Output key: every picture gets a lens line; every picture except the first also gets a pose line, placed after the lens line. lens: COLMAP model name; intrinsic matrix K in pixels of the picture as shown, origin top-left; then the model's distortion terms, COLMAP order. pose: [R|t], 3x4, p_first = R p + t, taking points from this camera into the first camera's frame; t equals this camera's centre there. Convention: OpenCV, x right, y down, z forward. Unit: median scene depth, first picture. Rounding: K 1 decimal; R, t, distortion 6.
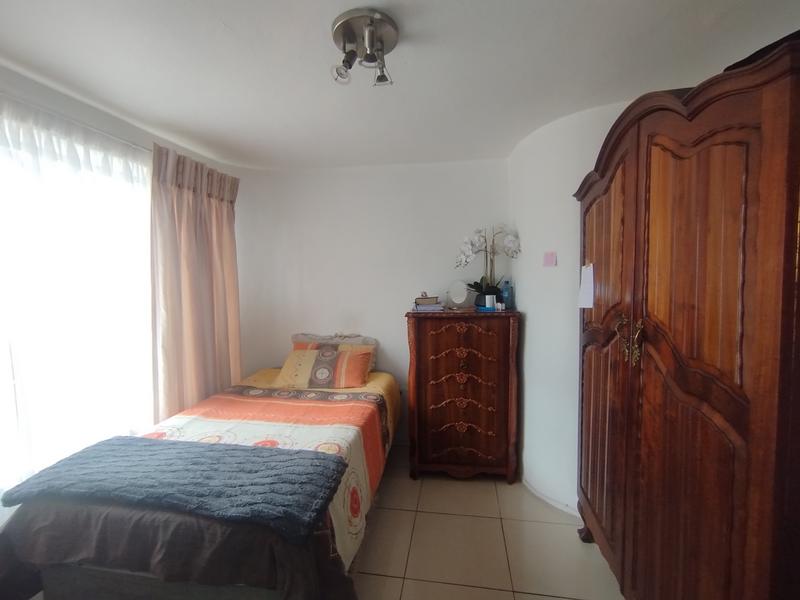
lens RADIAL K [[364.6, 0, 400.0], [0, 364.6, 300.0], [0, 0, 1]] dist [-0.034316, 0.020542]
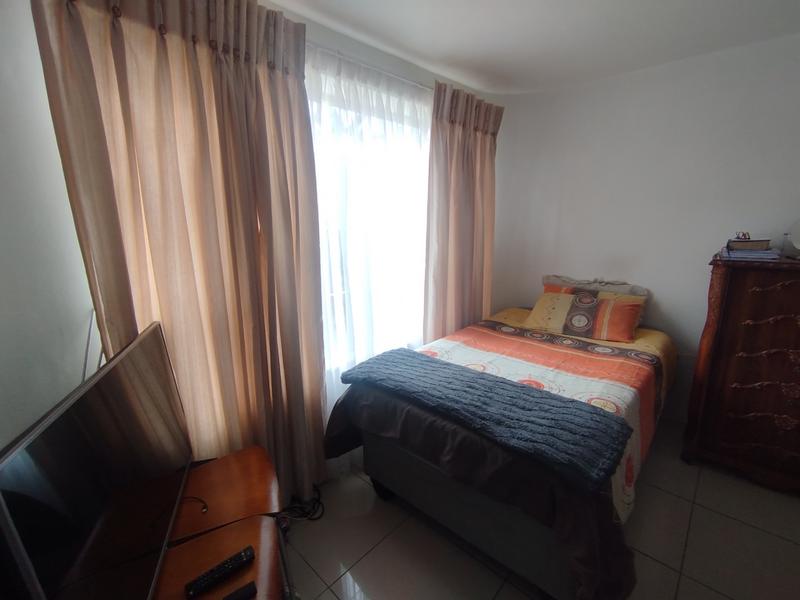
lens RADIAL K [[364.6, 0, 400.0], [0, 364.6, 300.0], [0, 0, 1]] dist [-0.034316, 0.020542]
pose [[0.831861, 0.118707, -0.542140, -0.134374], [-0.029350, 0.984900, 0.170620, 0.011459], [0.554207, -0.126020, 0.822784, 0.010672]]
